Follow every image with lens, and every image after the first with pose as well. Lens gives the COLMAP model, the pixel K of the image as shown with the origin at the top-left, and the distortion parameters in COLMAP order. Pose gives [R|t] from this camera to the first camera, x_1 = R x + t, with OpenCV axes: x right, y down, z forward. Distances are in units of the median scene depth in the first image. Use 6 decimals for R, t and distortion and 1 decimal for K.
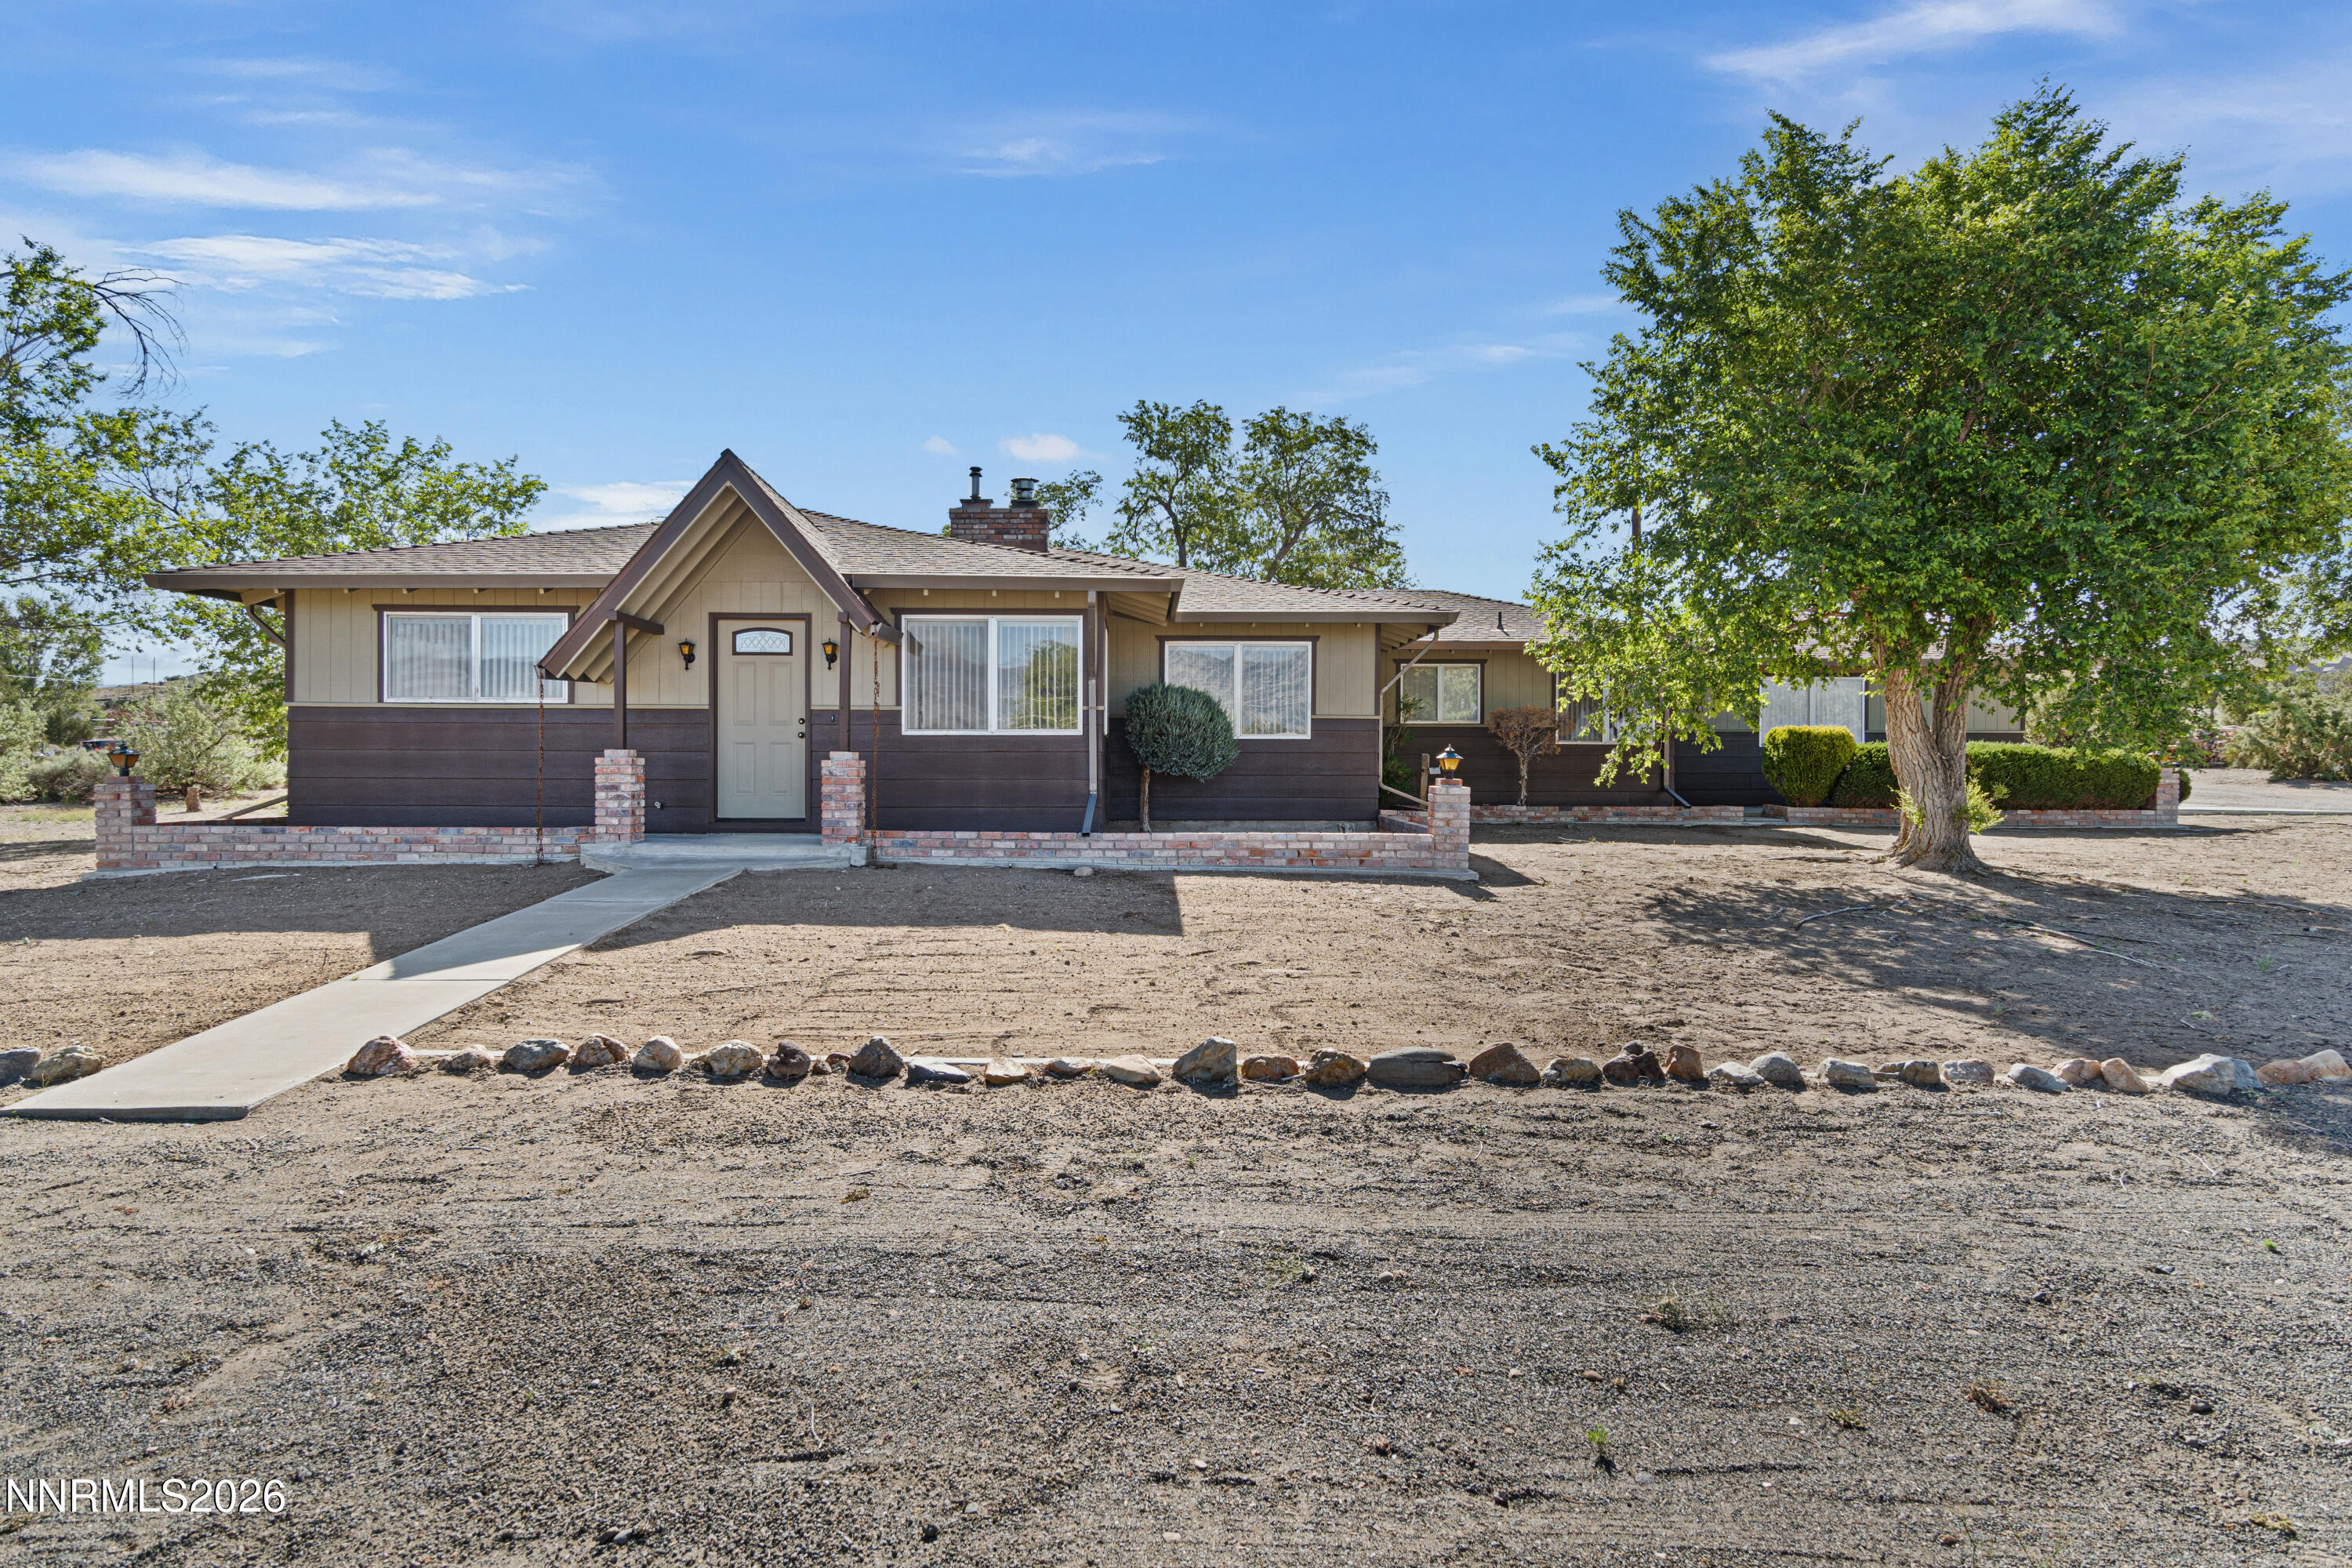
lens RADIAL K [[1319.3, 0, 1166.5], [0, 1319.3, 771.9], [0, 0, 1]] dist [-0.033064, 0.000869]
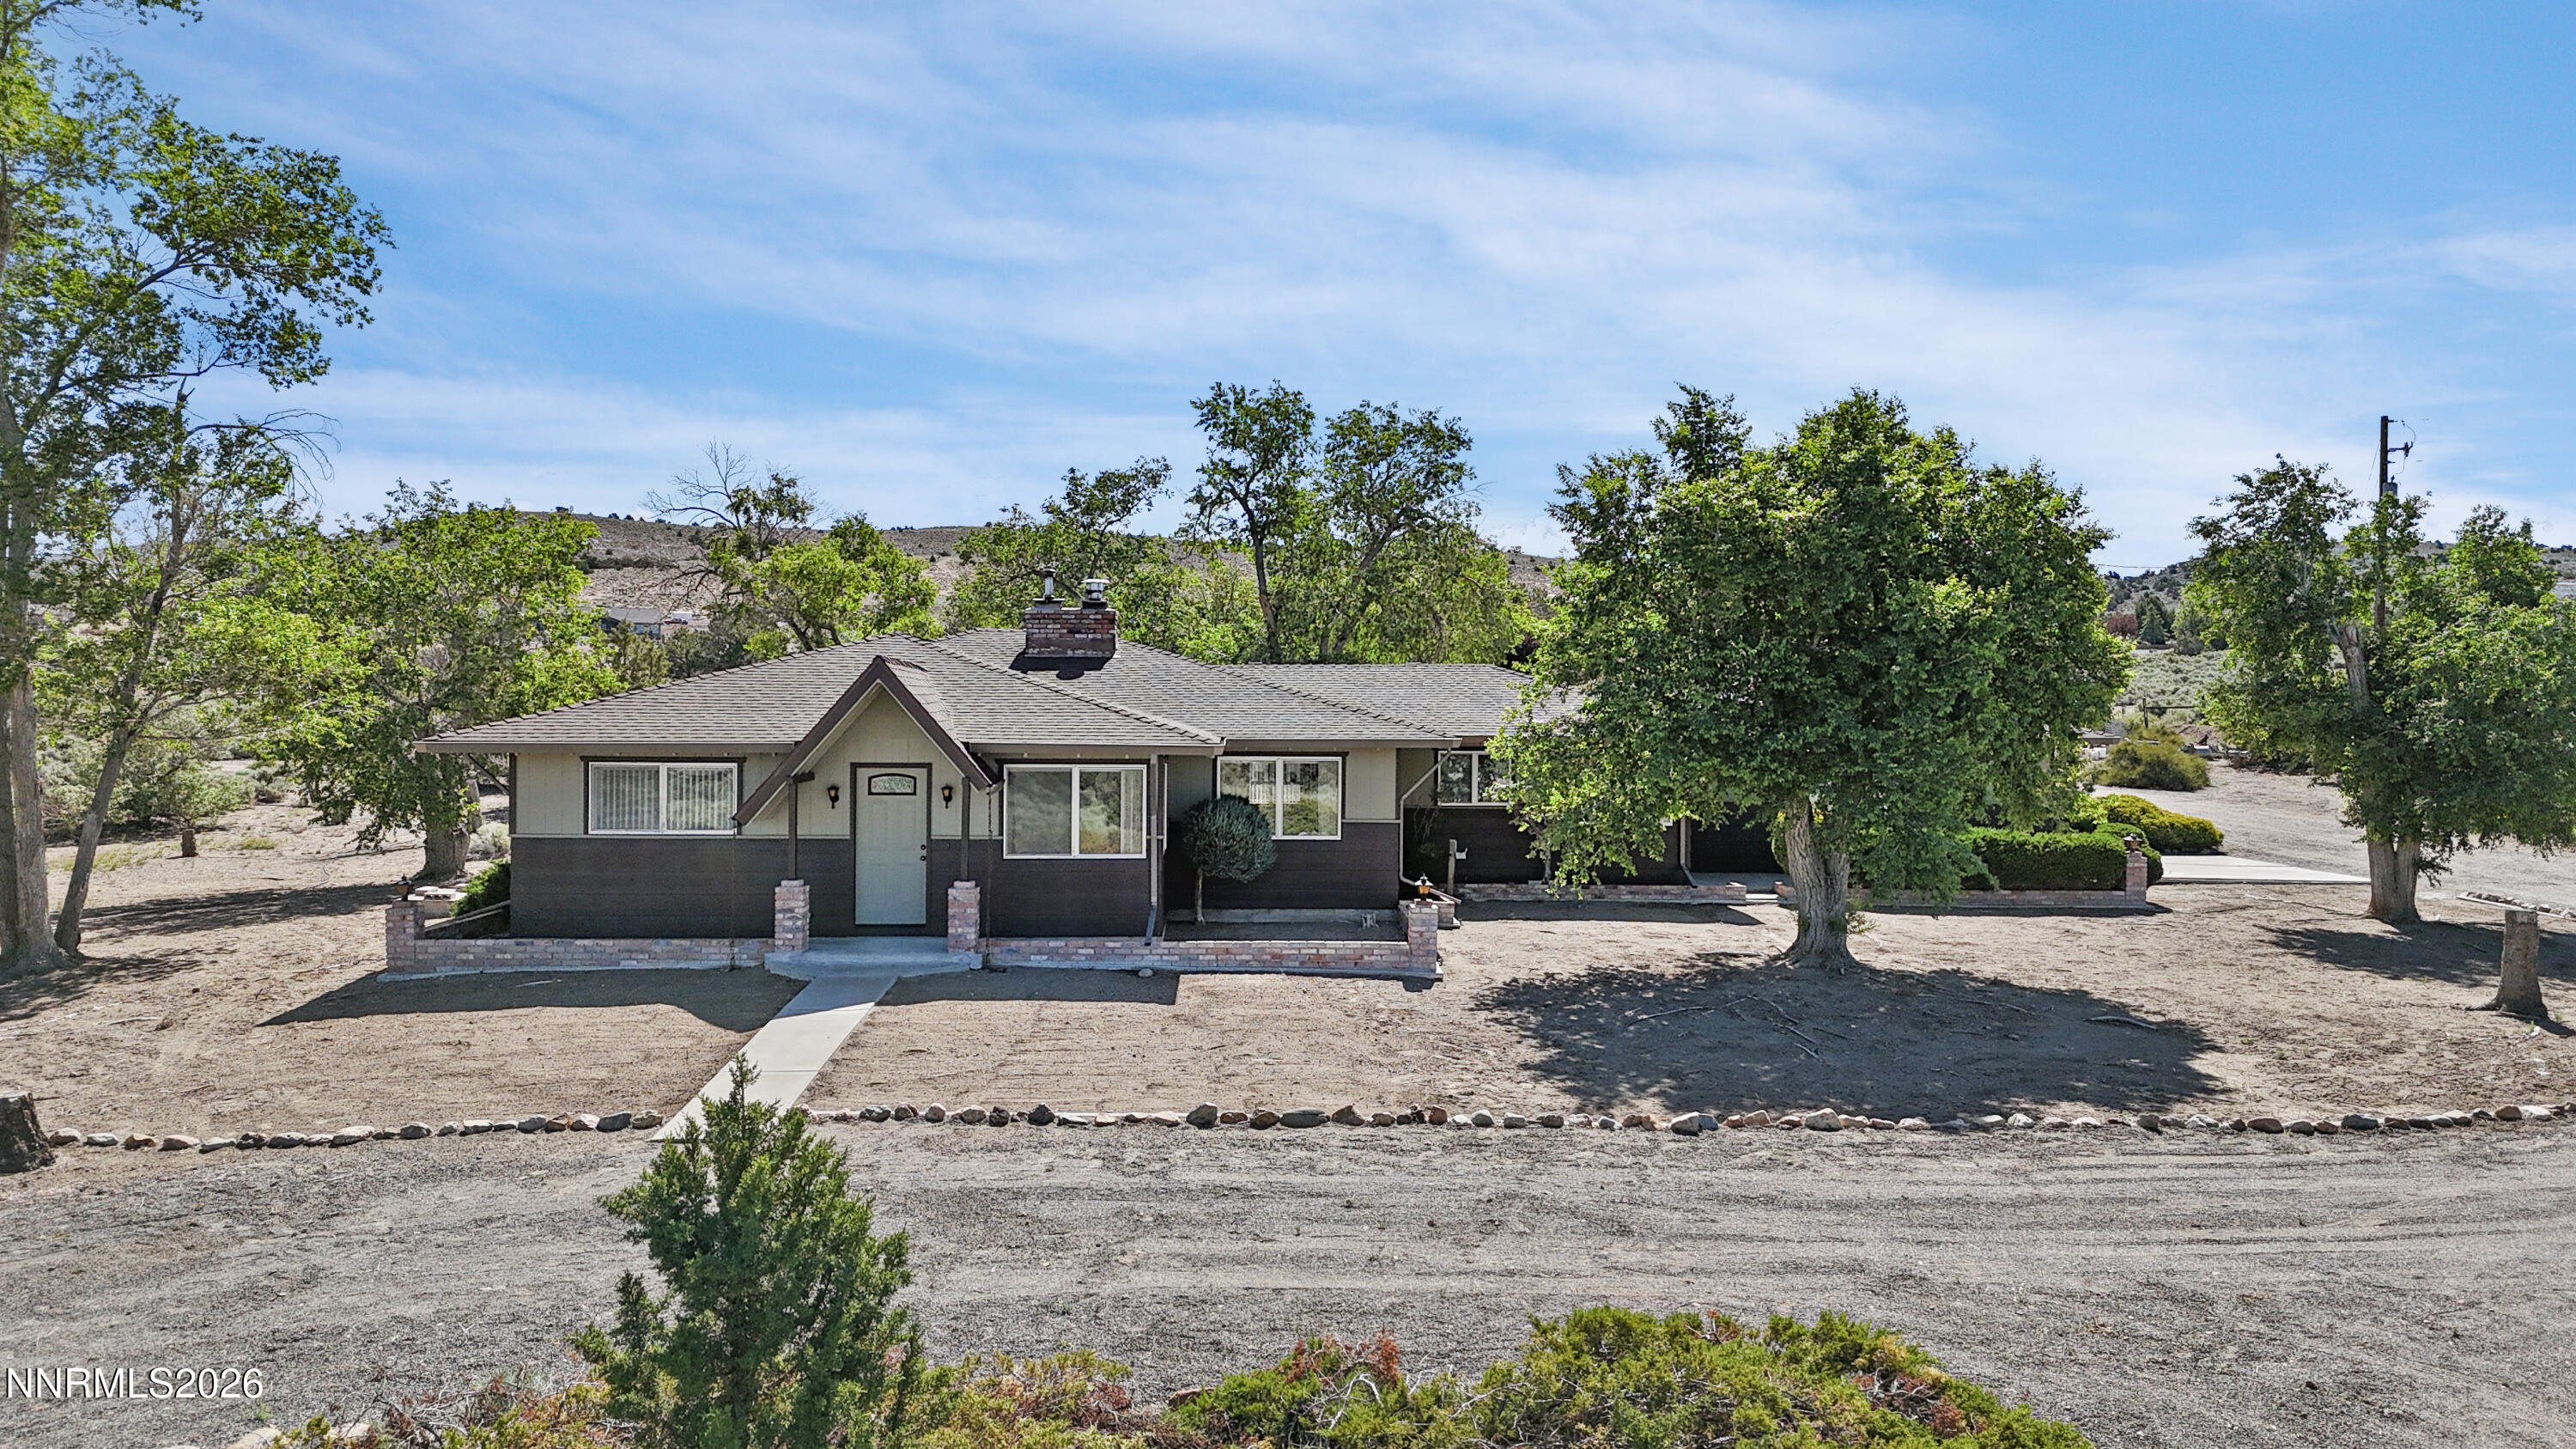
lens RADIAL K [[1726.8, 0, 1293.3], [0, 1726.8, 720.6], [0, 0, 1]] dist [0.000939, -0.003674]
pose [[0.999815, 0.002390, 0.019103, 0.050431], [-0.002193, 0.999944, -0.010328, -0.156087], [-0.019127, 0.010284, 0.999764, -0.725055]]
